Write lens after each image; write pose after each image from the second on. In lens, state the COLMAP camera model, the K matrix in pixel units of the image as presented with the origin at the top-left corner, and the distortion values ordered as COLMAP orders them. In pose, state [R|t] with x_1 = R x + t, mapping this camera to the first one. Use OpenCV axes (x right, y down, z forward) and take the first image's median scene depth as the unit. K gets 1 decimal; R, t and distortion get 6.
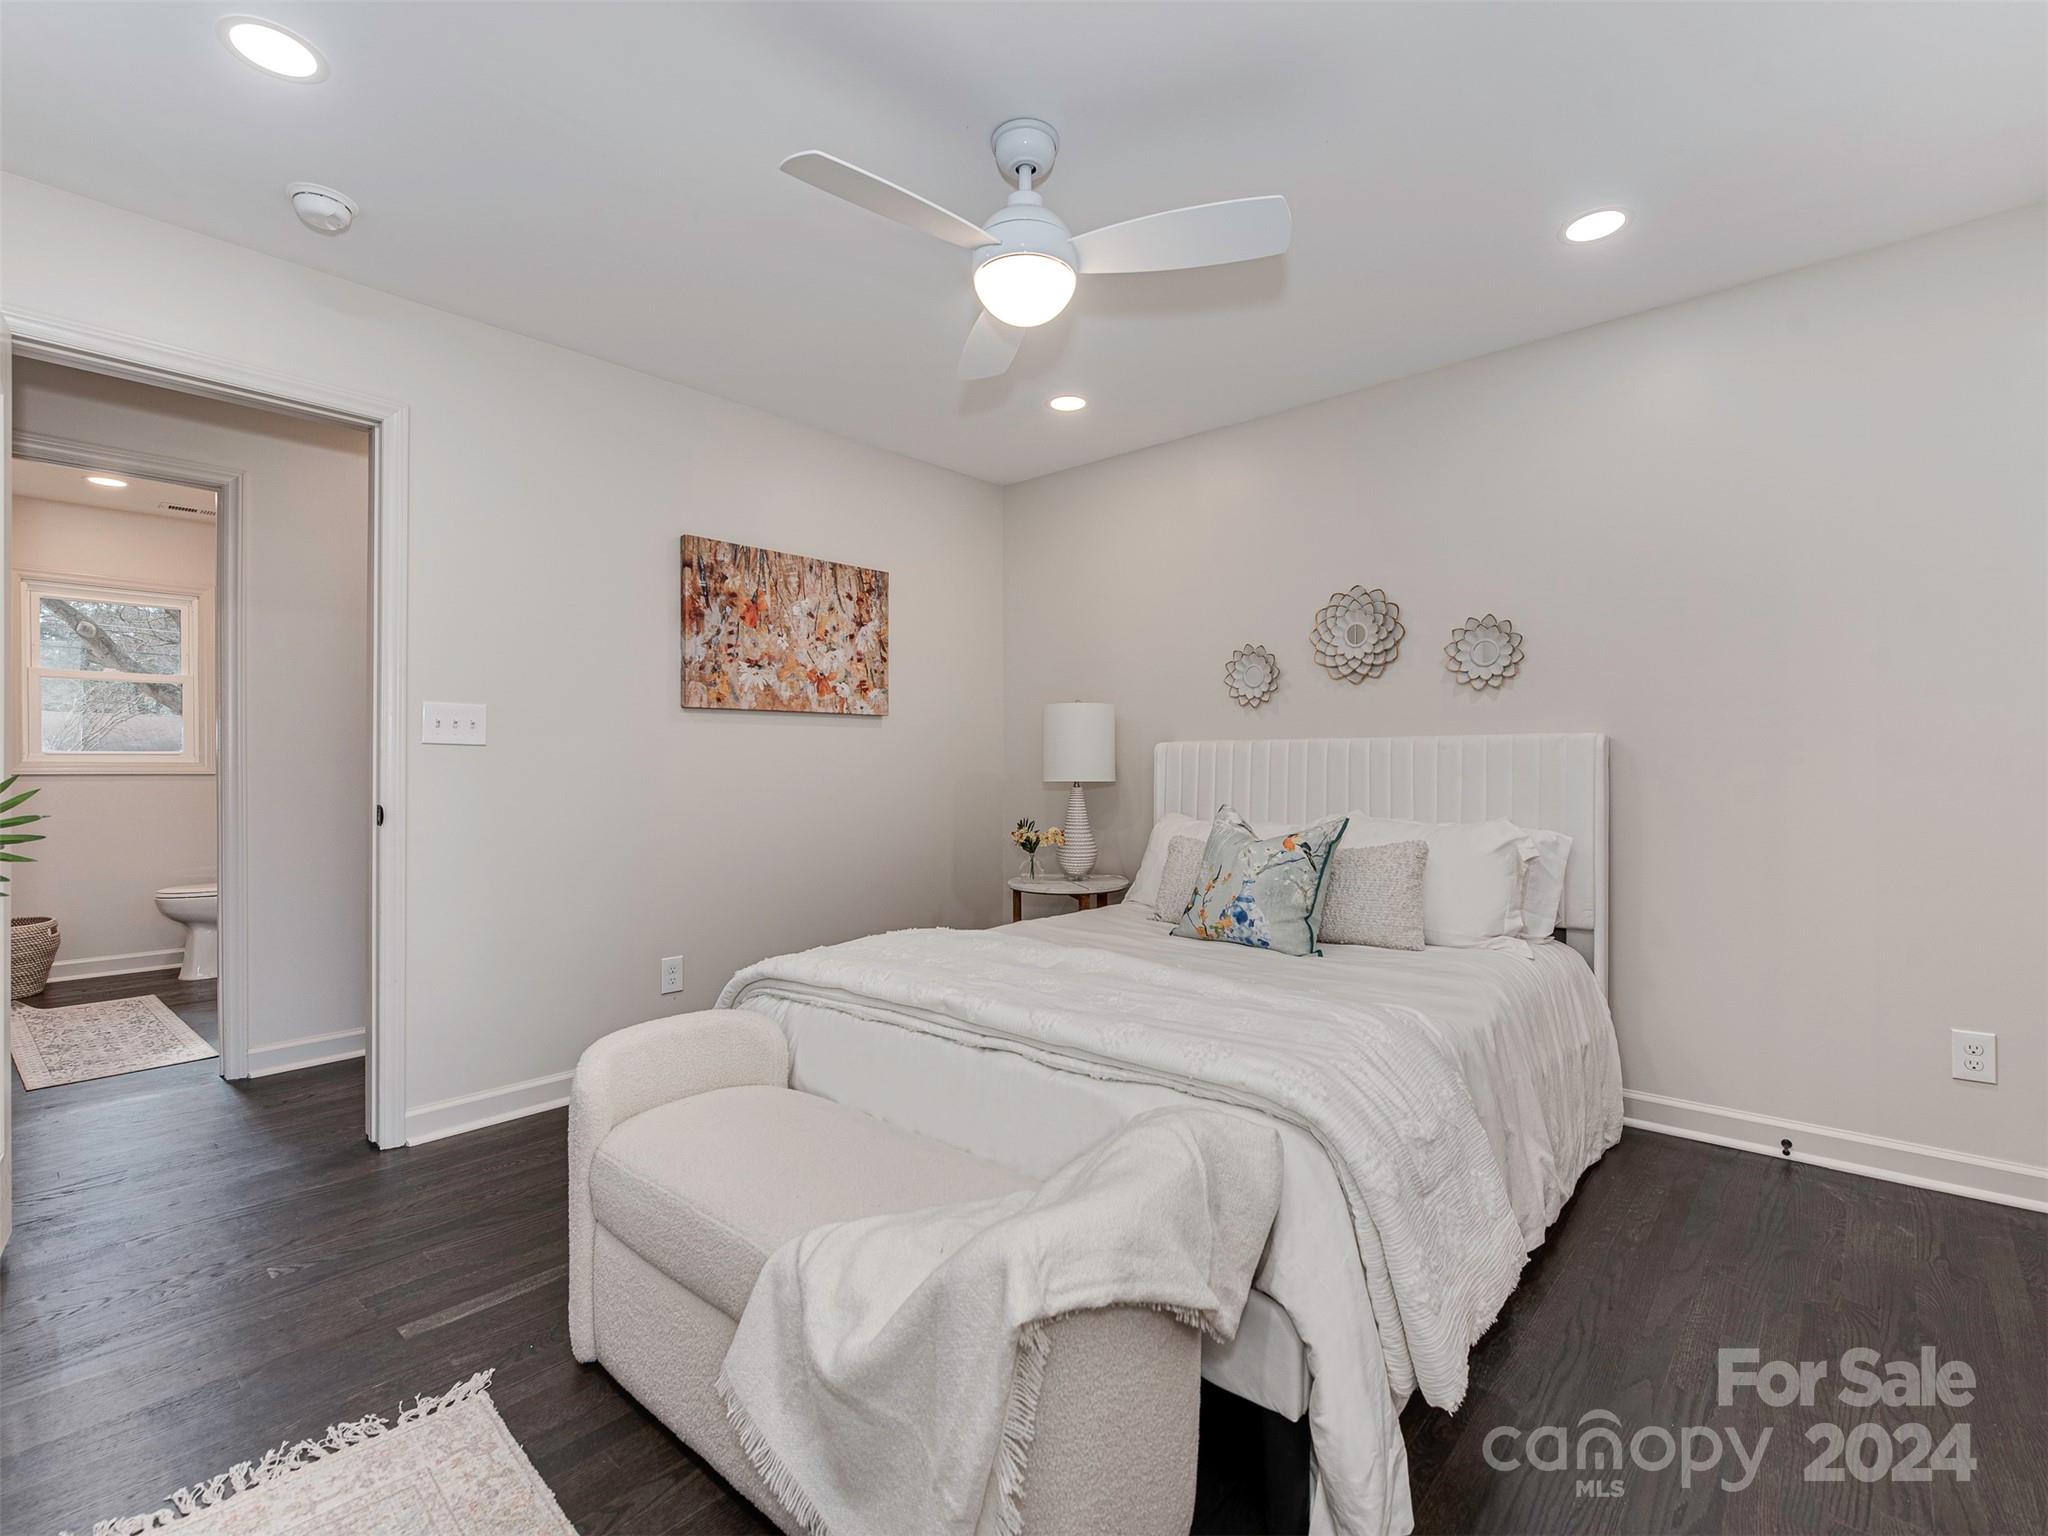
lens RADIAL K [[907.0, 0, 1030.8], [0, 907.0, 765.2], [0, 0, 1]] dist [-0.033851, 0.000142]
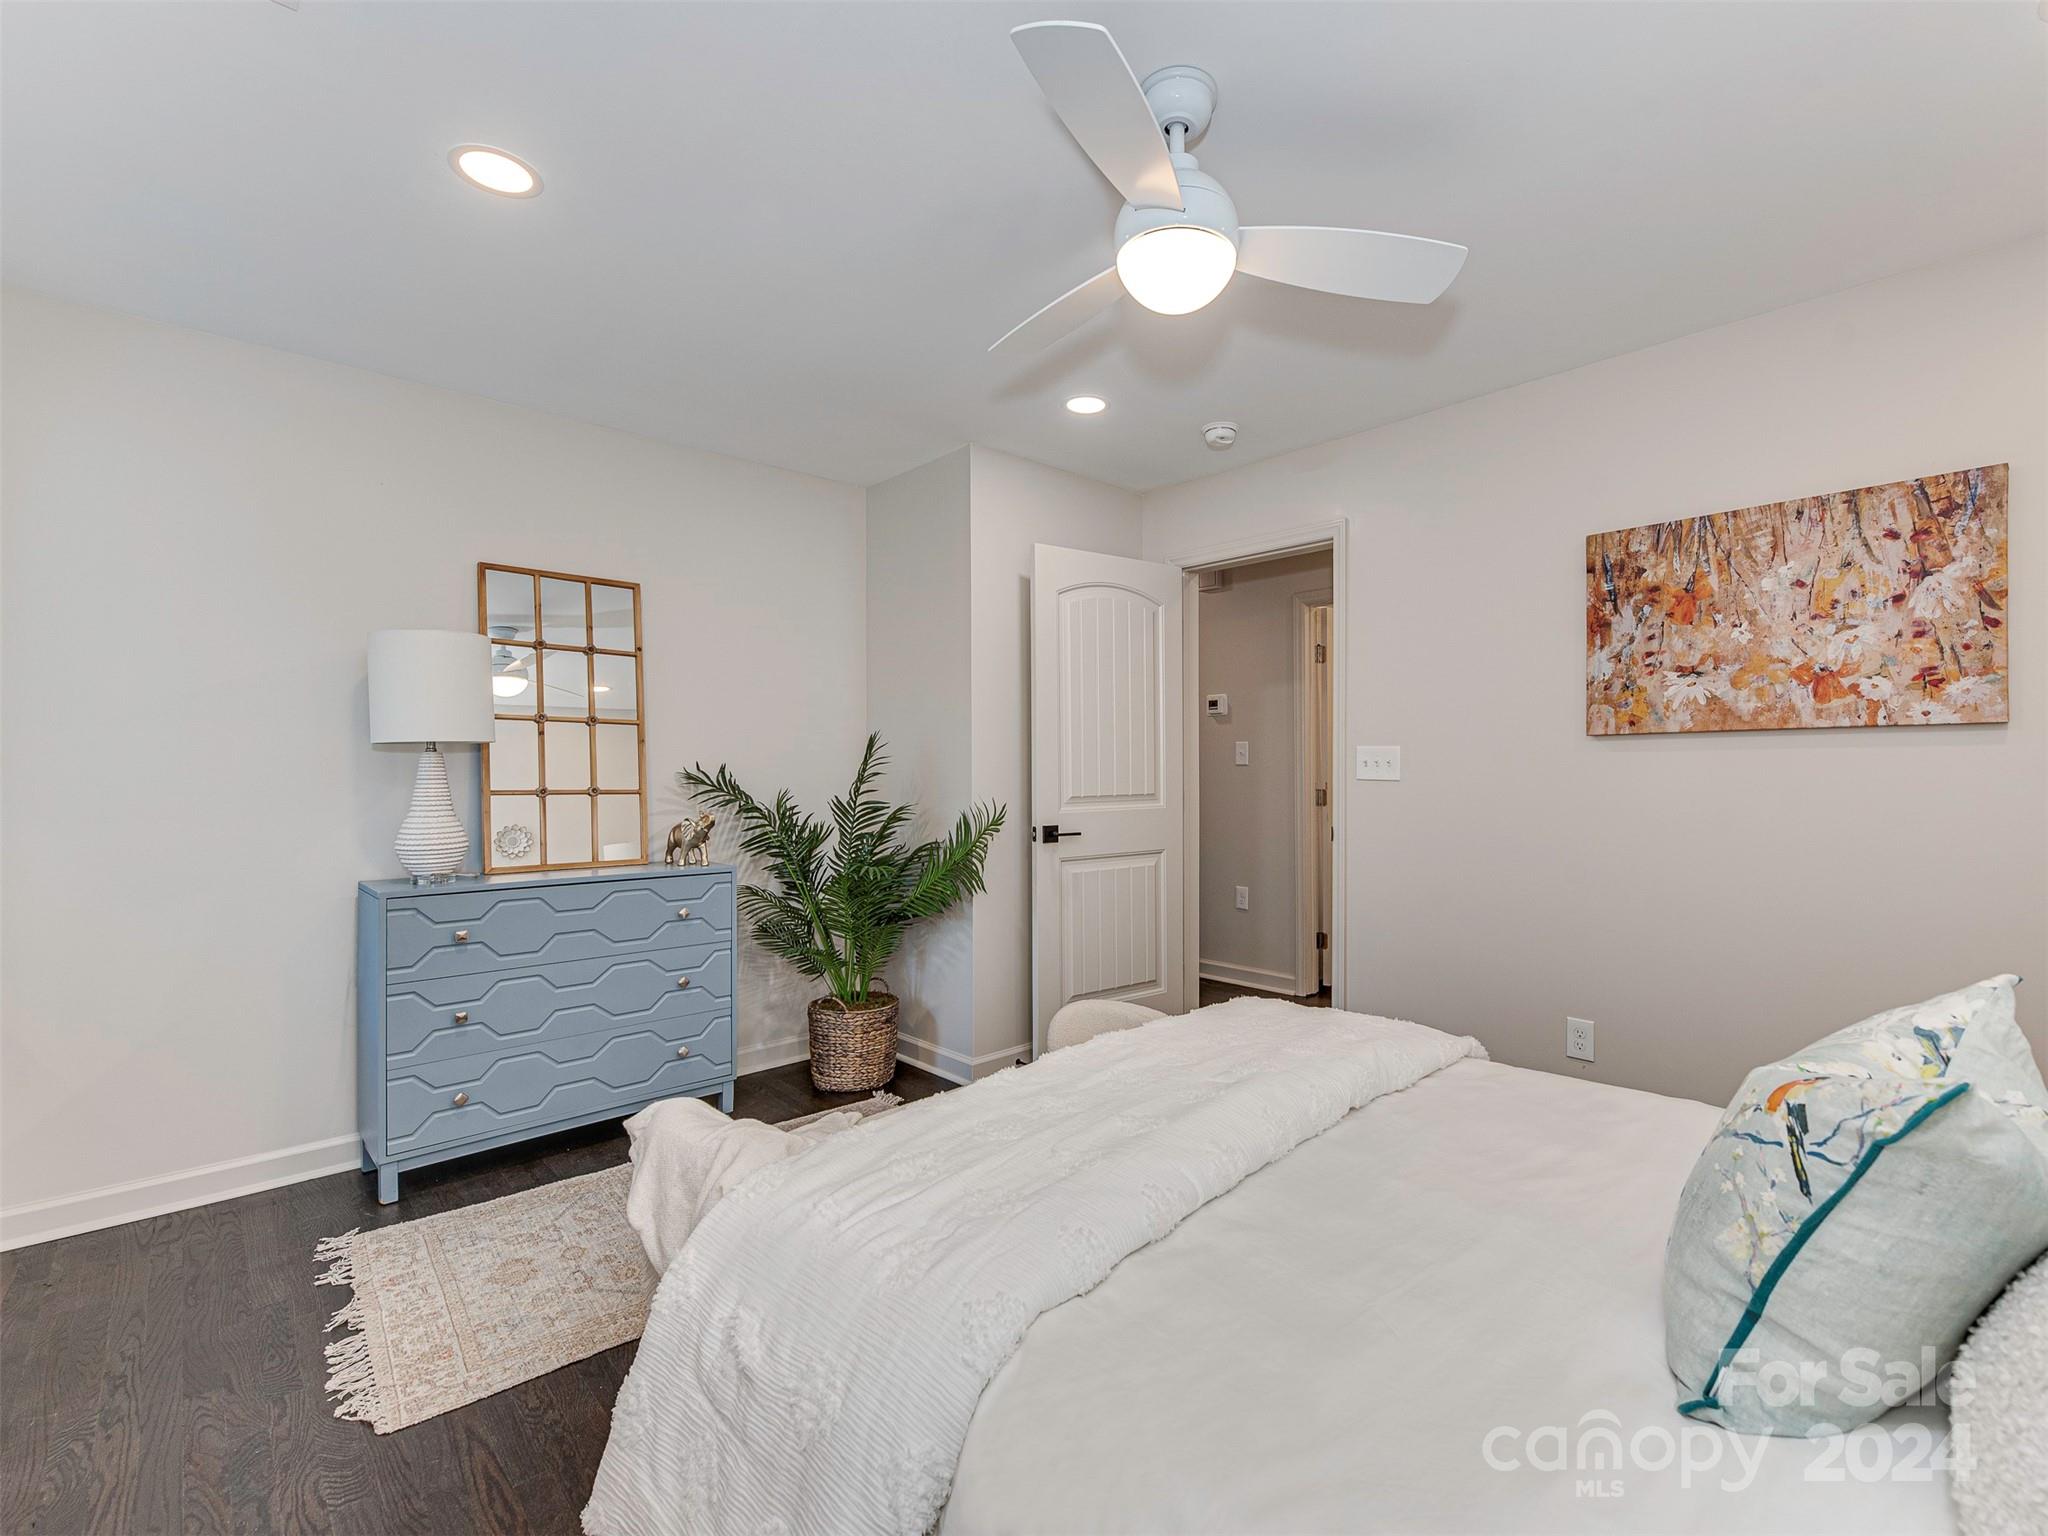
lens RADIAL K [[907.0, 0, 1030.8], [0, 907.0, 765.2], [0, 0, 1]] dist [-0.033851, 0.000142]
pose [[-0.134256, 0.005140, -0.990933, 0.506672], [0.008583, 0.999955, 0.004024, -0.040317], [0.990910, -0.007965, -0.134294, 0.542943]]
